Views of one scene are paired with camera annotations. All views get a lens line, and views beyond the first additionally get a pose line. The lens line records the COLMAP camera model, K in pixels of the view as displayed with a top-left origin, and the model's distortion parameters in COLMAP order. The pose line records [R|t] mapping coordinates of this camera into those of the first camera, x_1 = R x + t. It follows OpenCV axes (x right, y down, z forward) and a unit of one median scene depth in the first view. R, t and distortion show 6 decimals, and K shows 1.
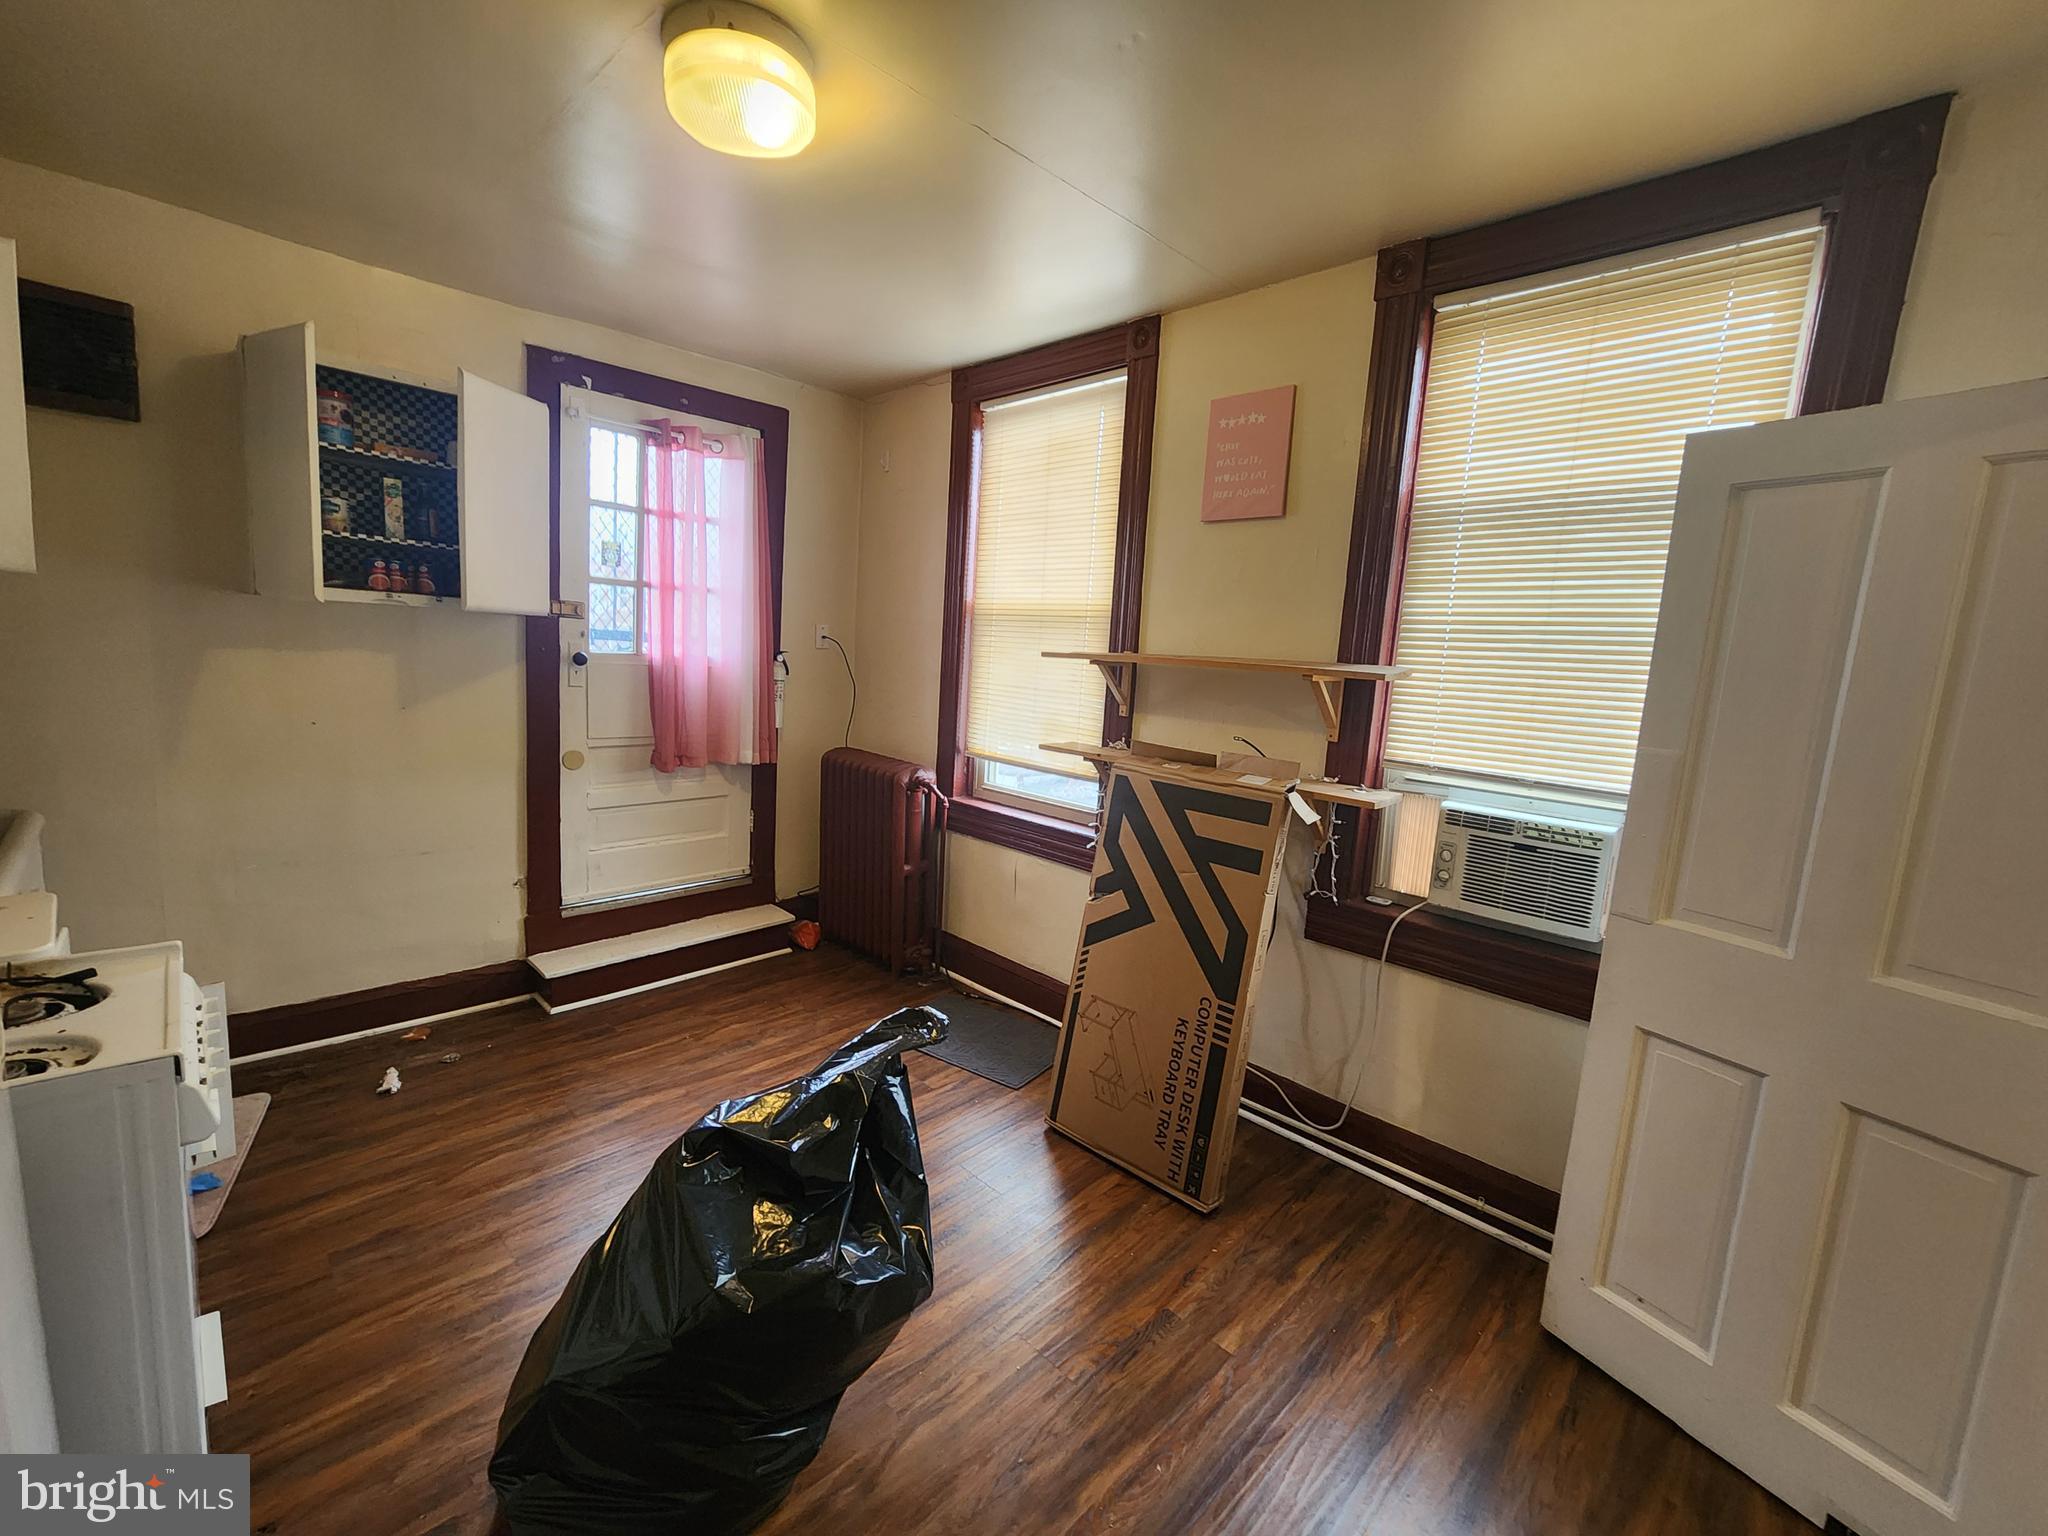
lens RADIAL K [[840.1, 0, 1033.1], [0, 840.1, 766.3], [0, 0, 1]] dist [-0.001634, 0.001625]
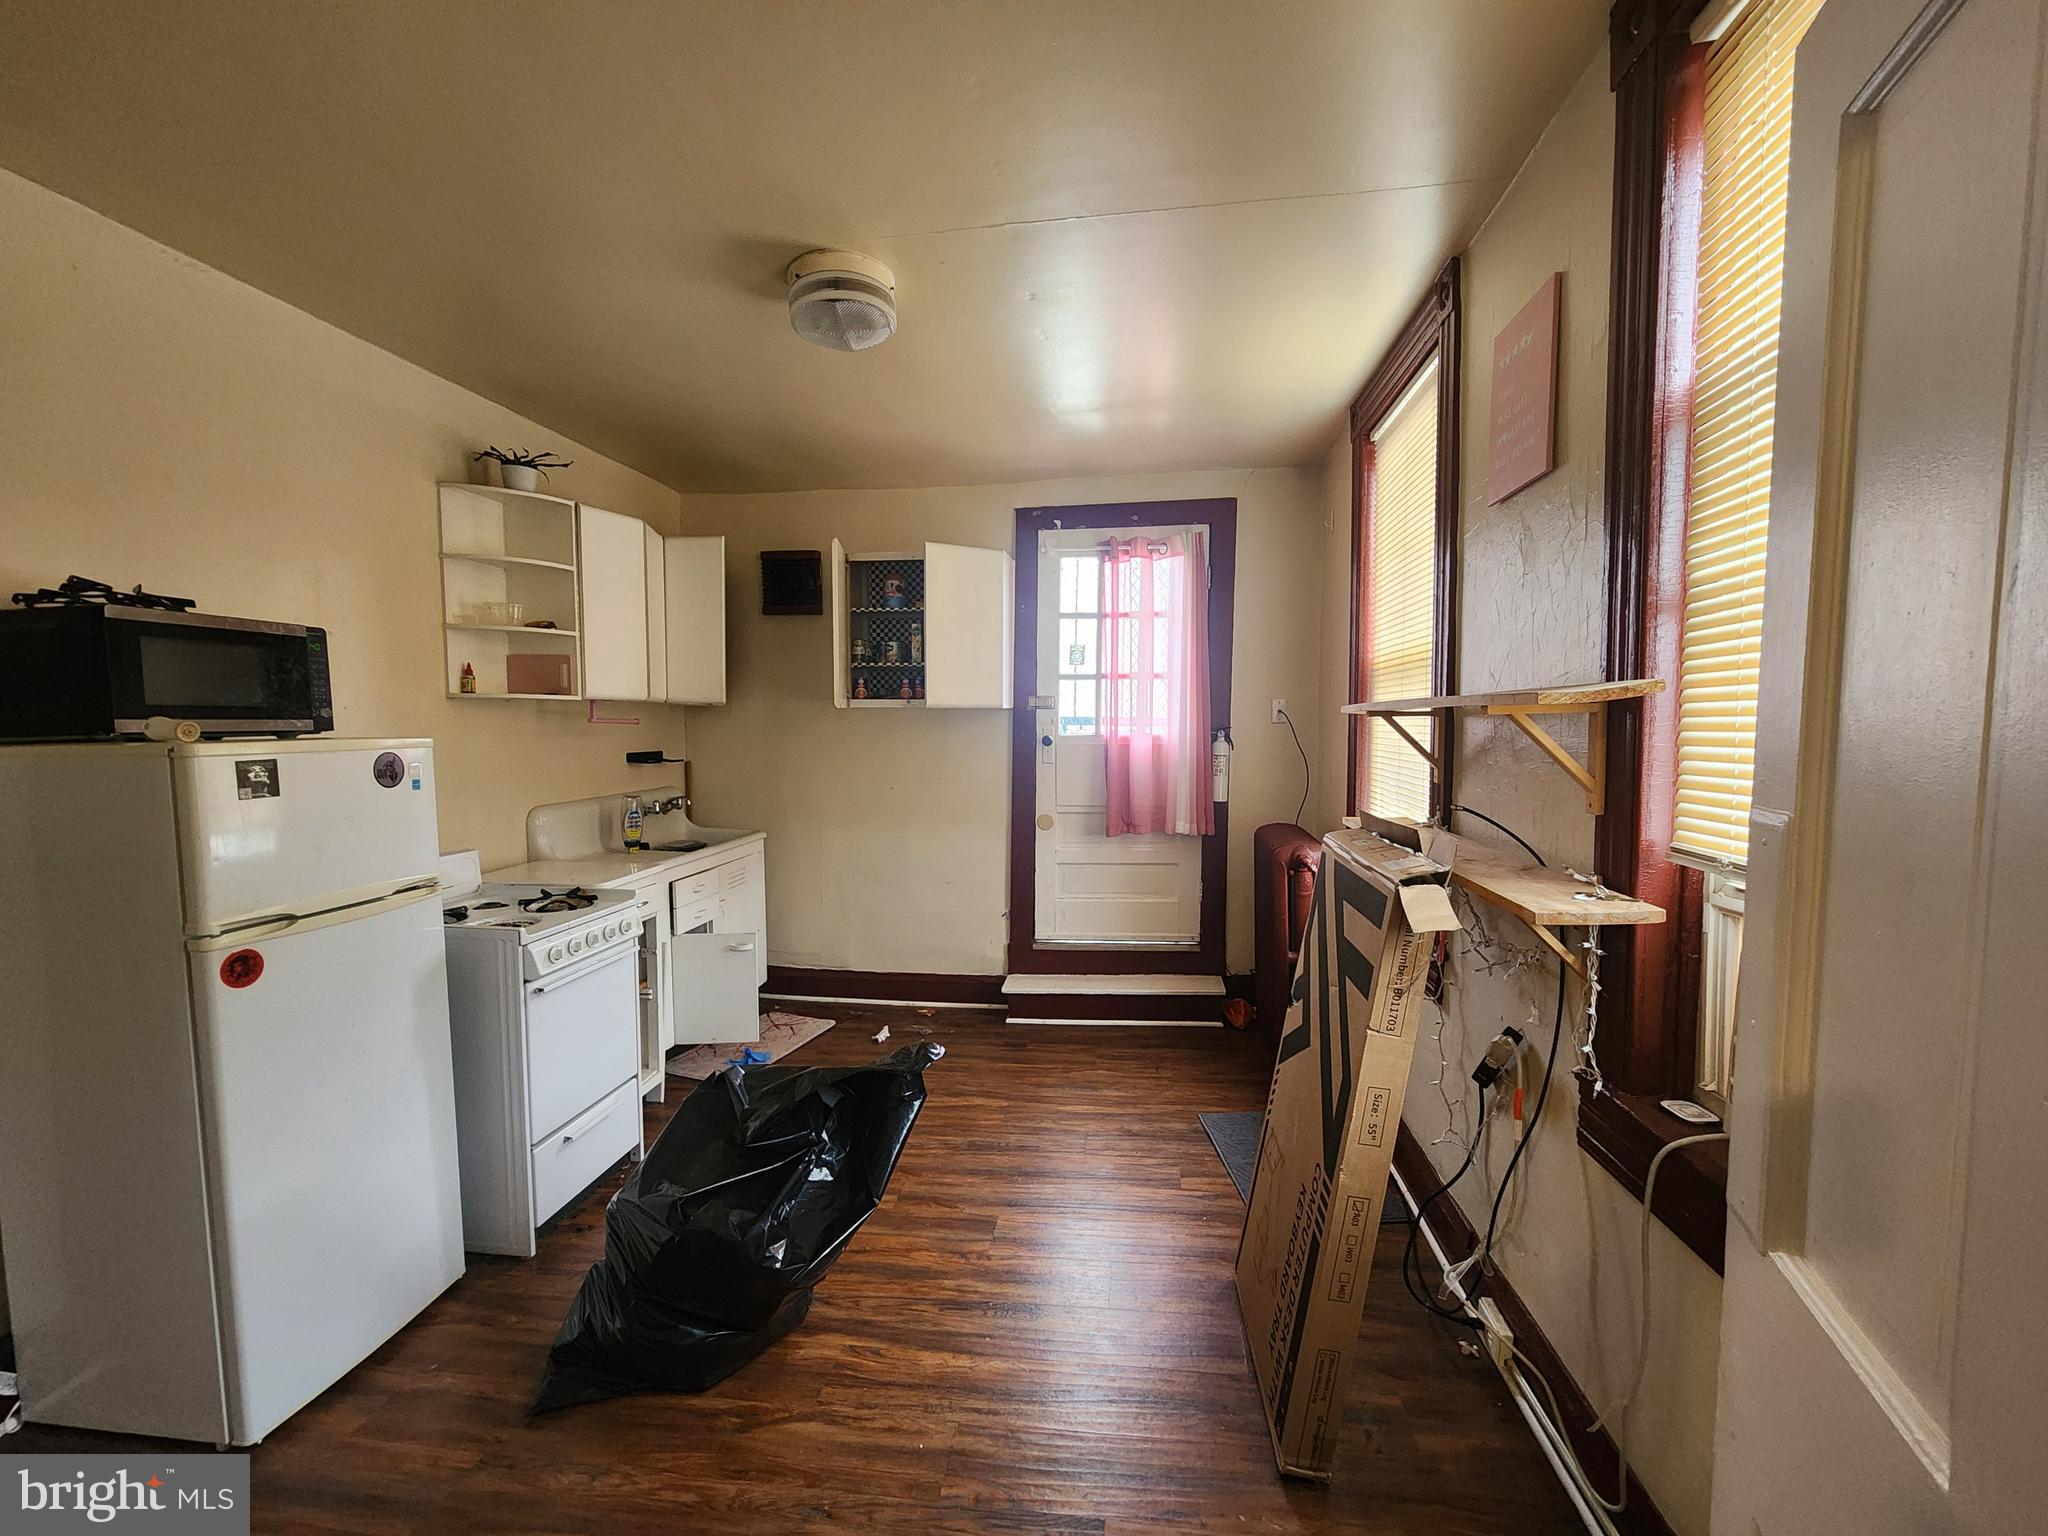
lens RADIAL K [[840.1, 0, 1062.8], [0, 840.1, 780.0], [0, 0, 1]] dist [-0.001634, 0.001625]
pose [[0.614350, -0.007395, -0.788999, 0.451030], [-0.070102, 0.995490, -0.063914, 0.008296], [0.785913, 0.094576, 0.611061, 0.255635]]
